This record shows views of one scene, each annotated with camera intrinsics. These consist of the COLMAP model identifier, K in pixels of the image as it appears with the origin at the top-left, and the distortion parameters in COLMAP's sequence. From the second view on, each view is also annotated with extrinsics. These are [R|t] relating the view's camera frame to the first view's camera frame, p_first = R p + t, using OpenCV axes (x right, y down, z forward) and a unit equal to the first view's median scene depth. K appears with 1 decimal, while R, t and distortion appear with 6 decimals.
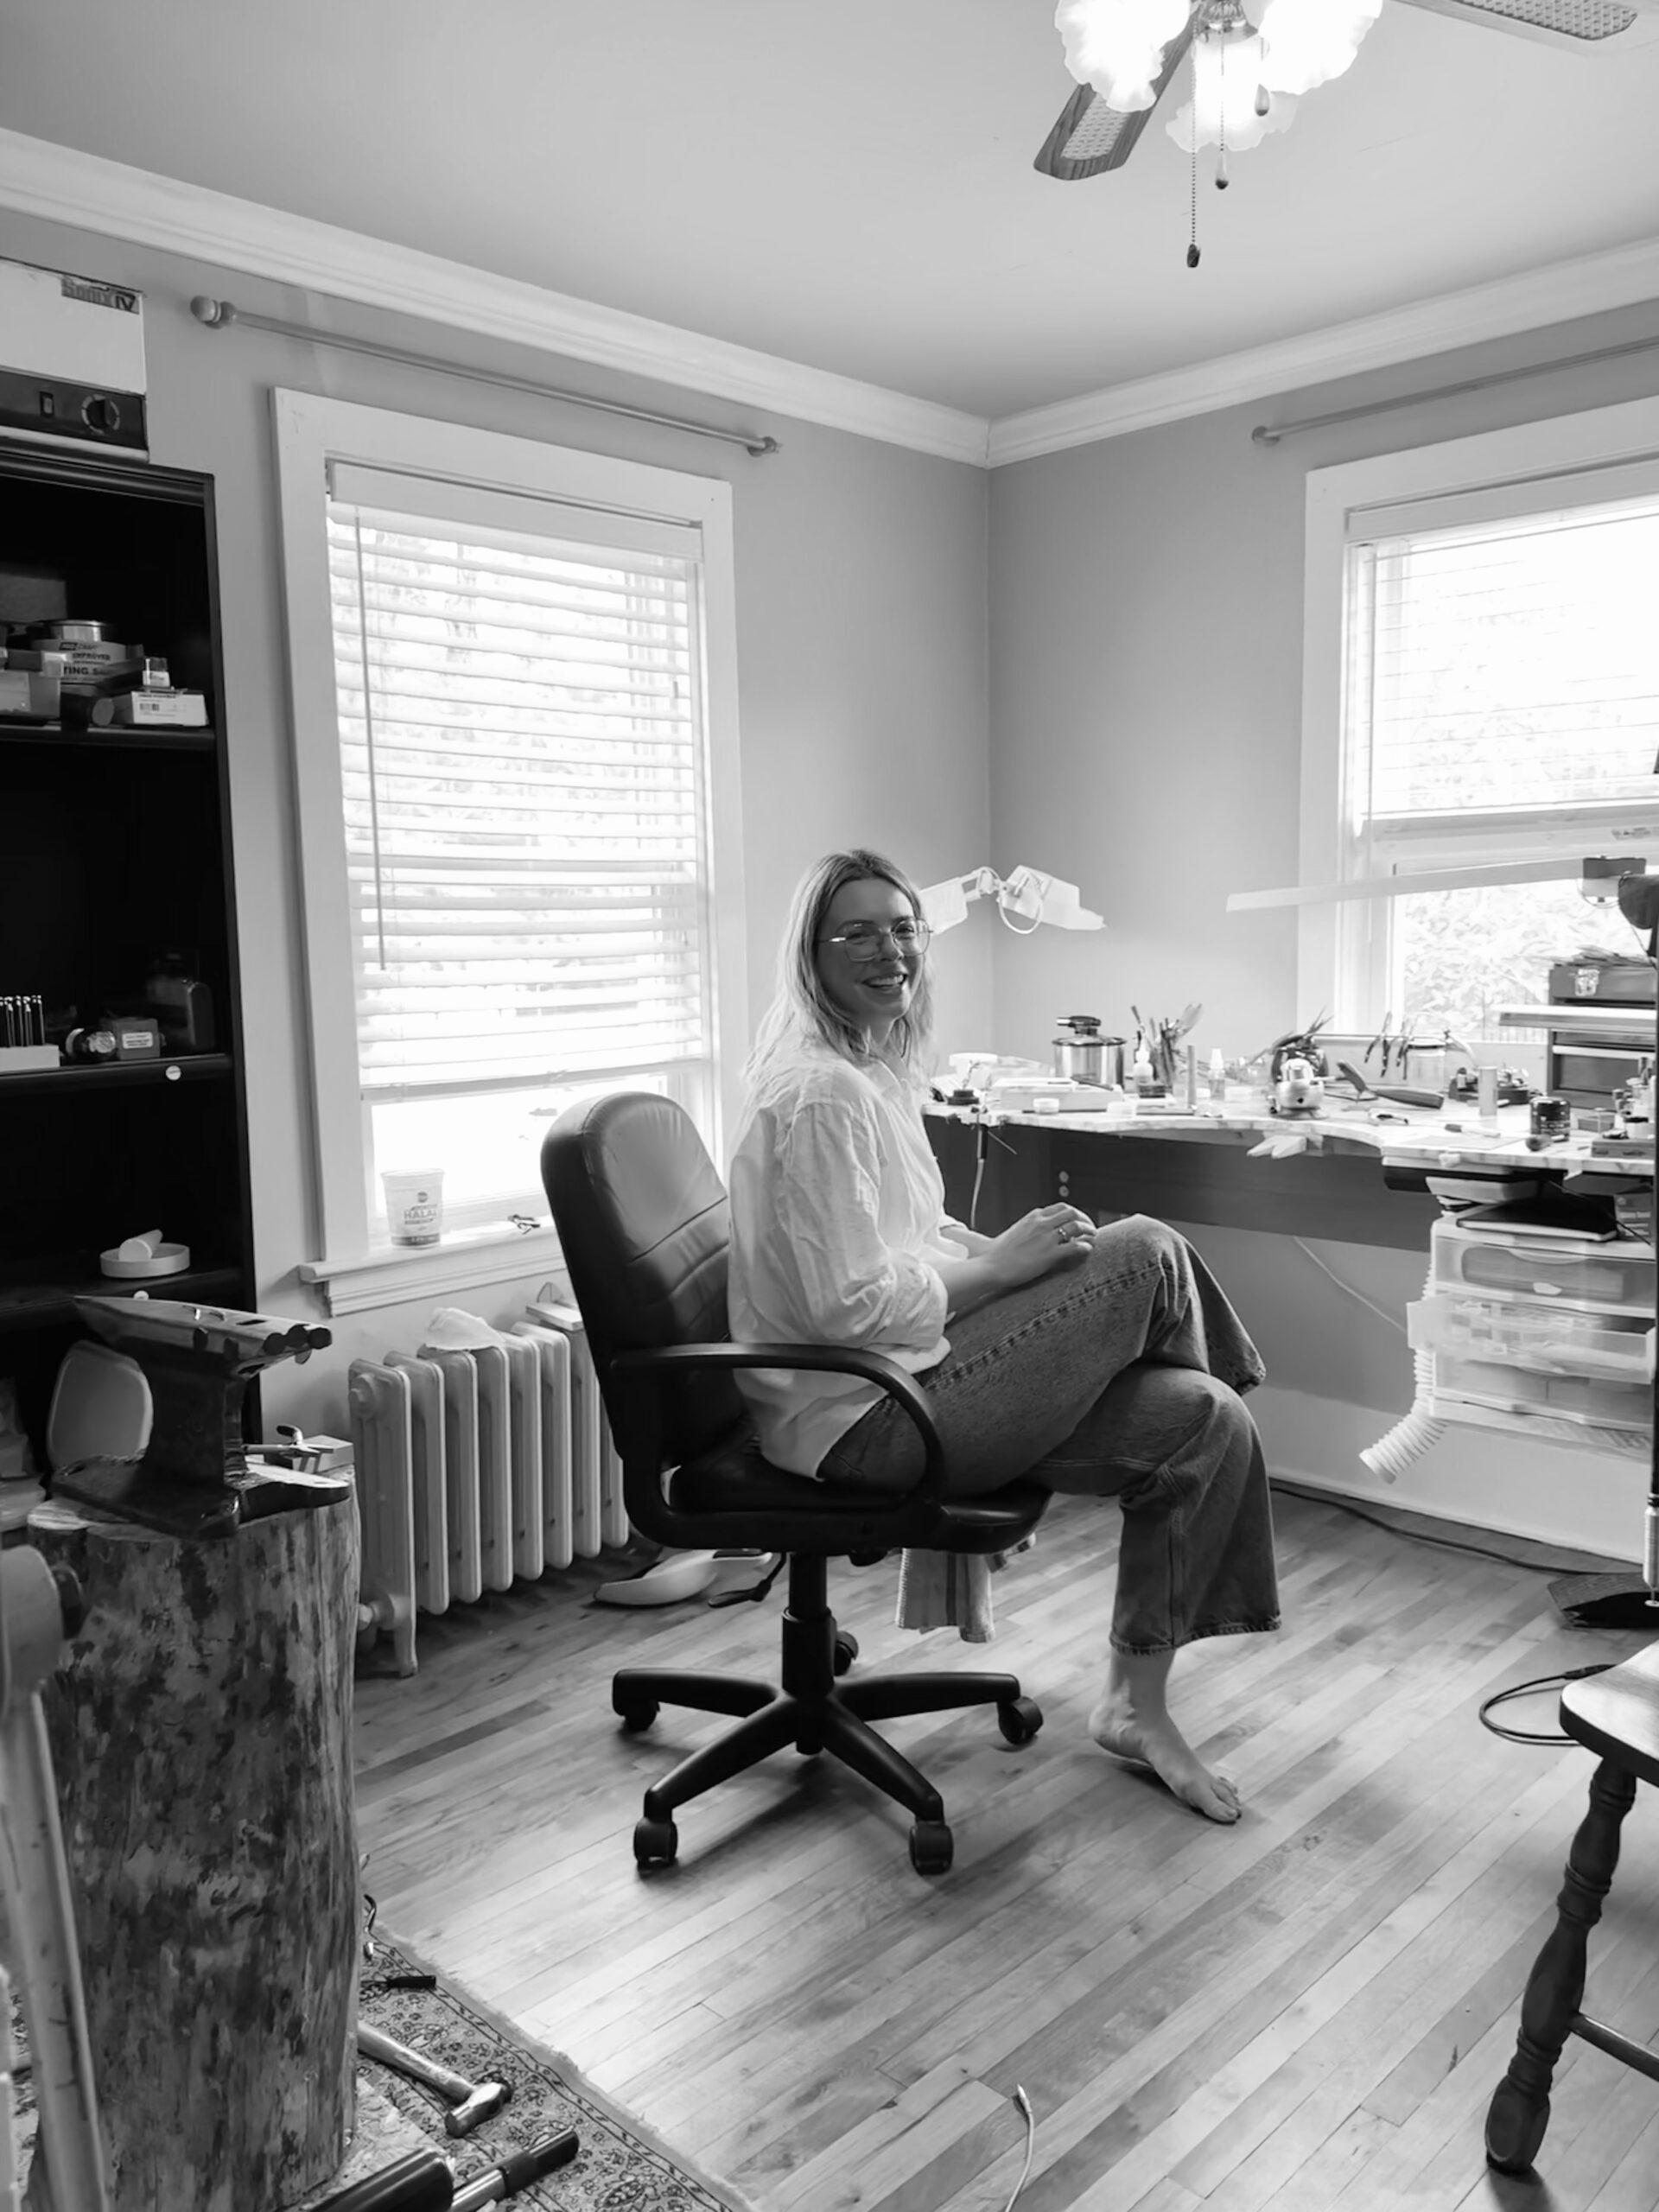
lens RADIAL K [[1717.5, 0, 827.6], [0, 1717.5, 1102.7], [0, 0, 1]] dist [0.001189, -0.003474]
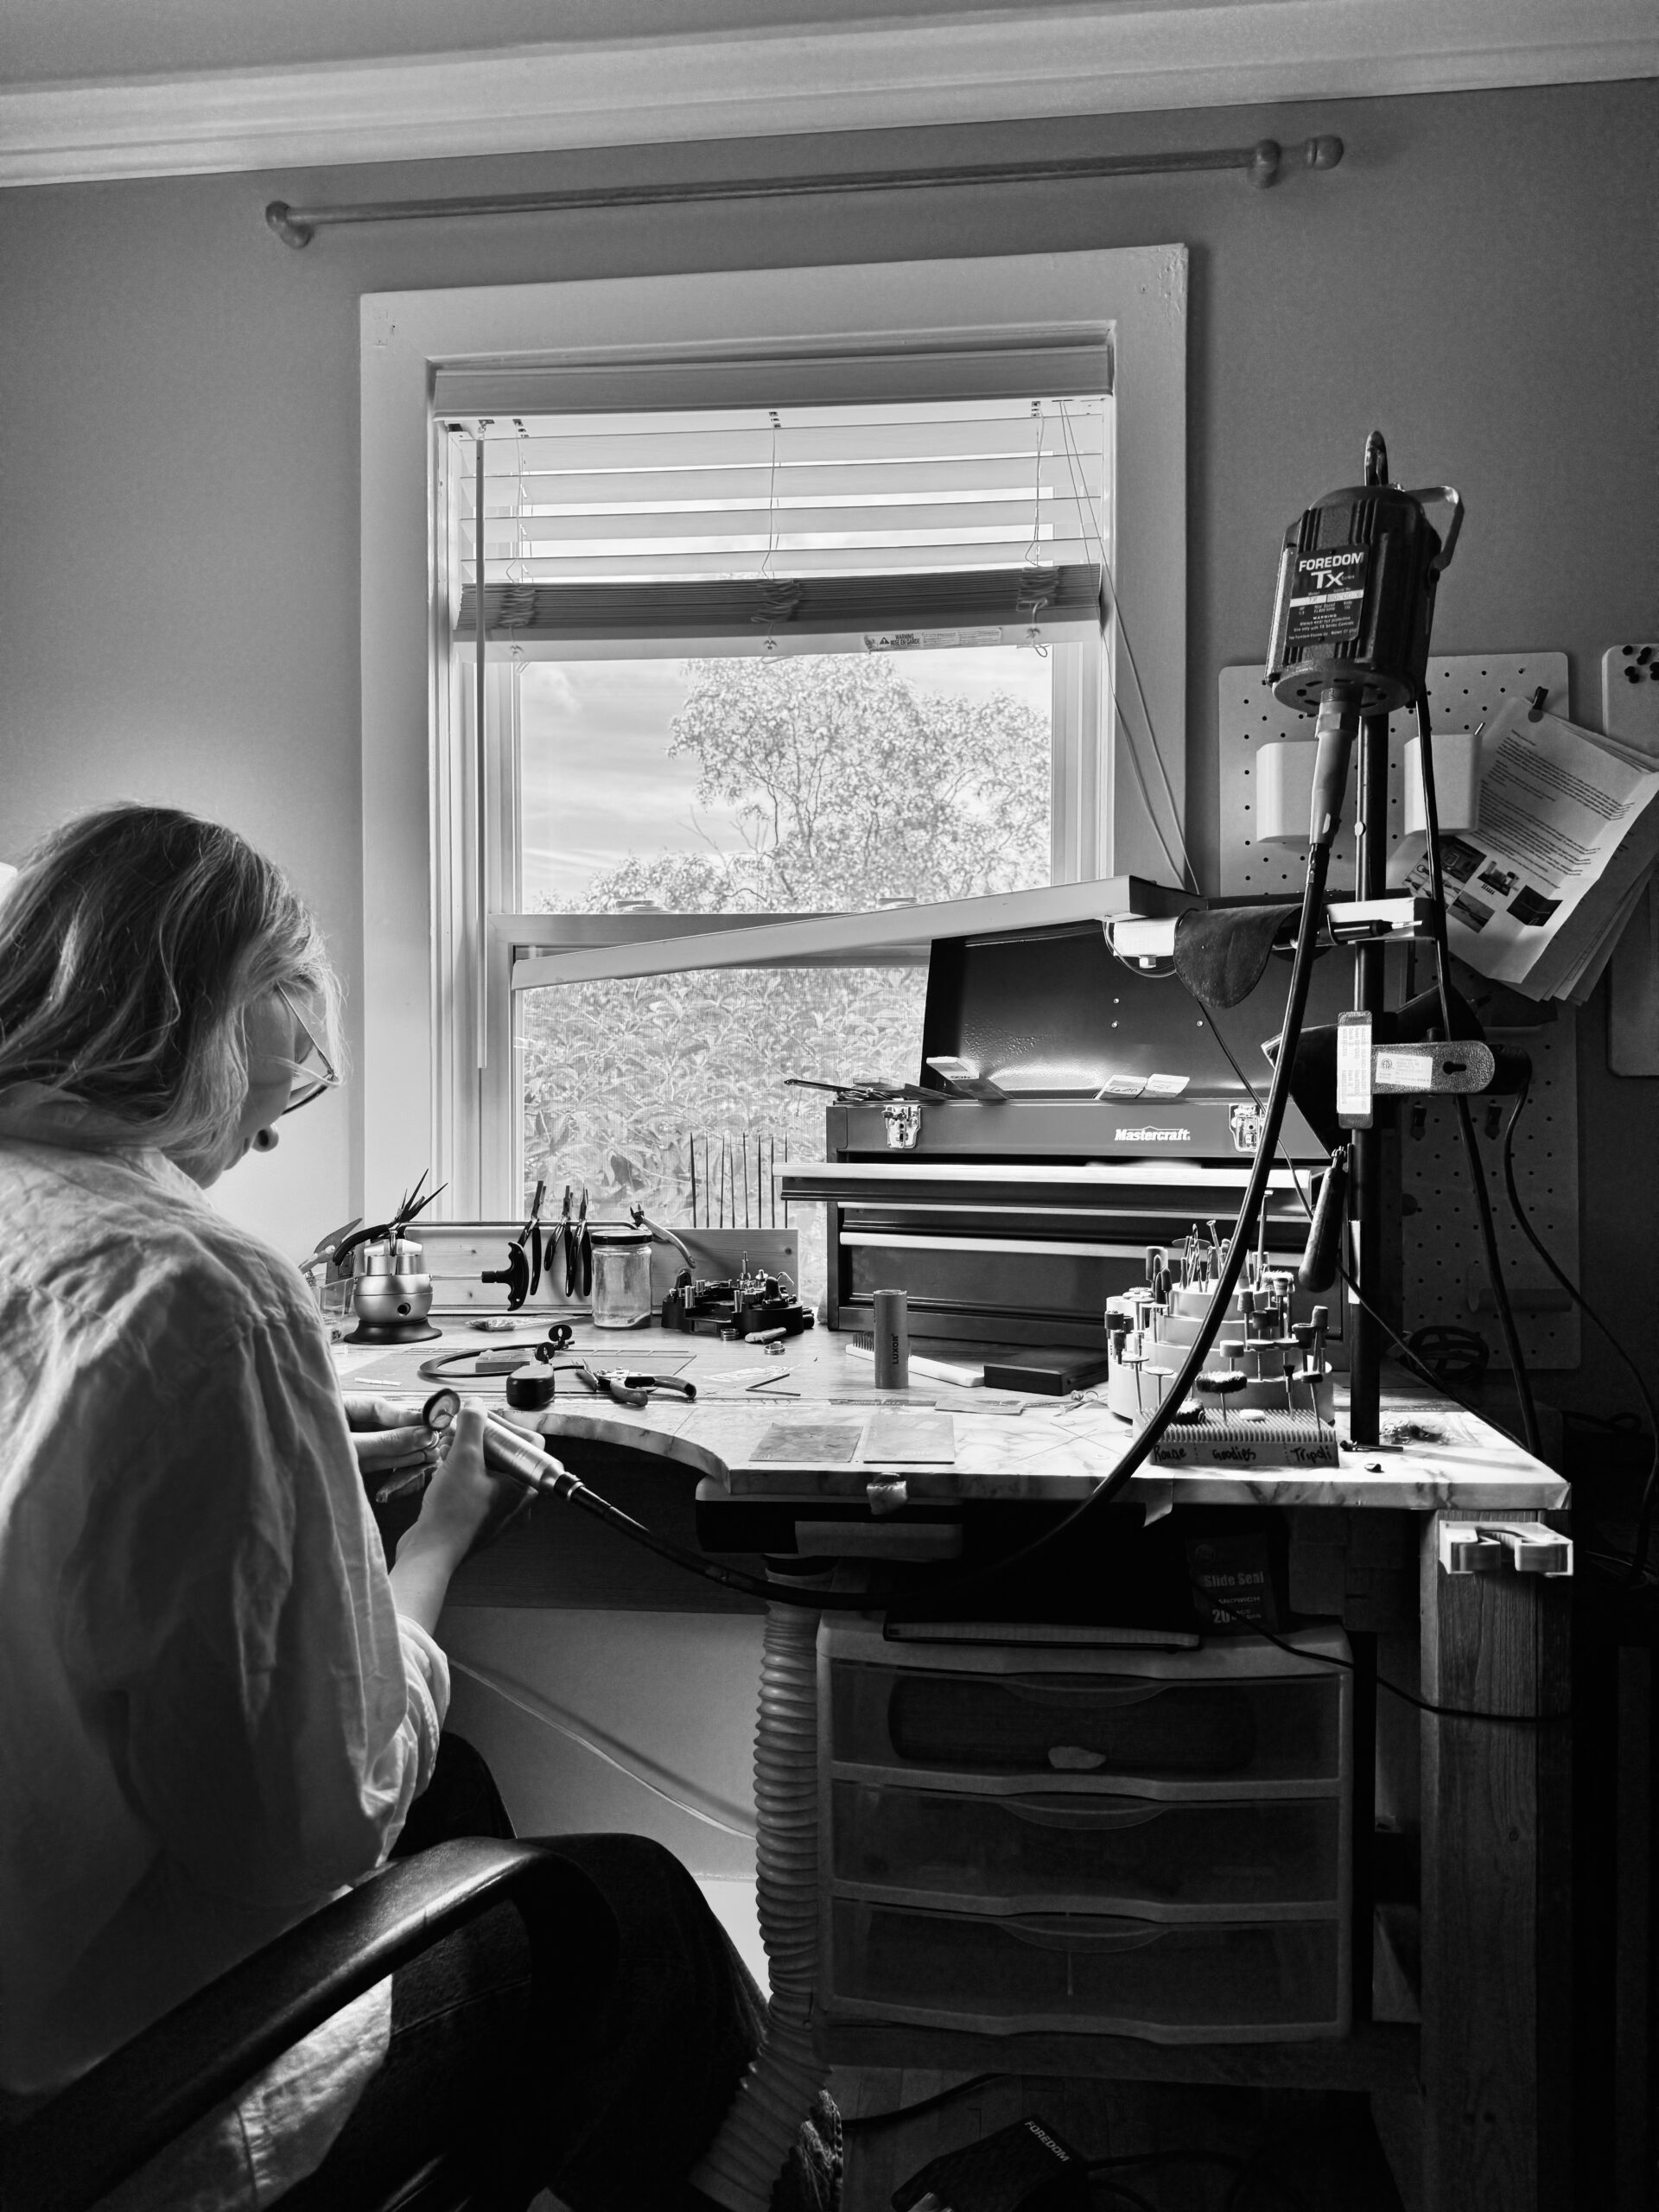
lens RADIAL K [[1717.5, 0, 831.9], [0, 1717.5, 1101.5], [0, 0, 1]] dist [0.001189, -0.003474]
pose [[0.799942, 0.024717, 0.599568, 0.066291], [0.040905, 0.994581, -0.095577, -0.021970], [-0.598681, 0.100981, 0.794596, 0.529471]]
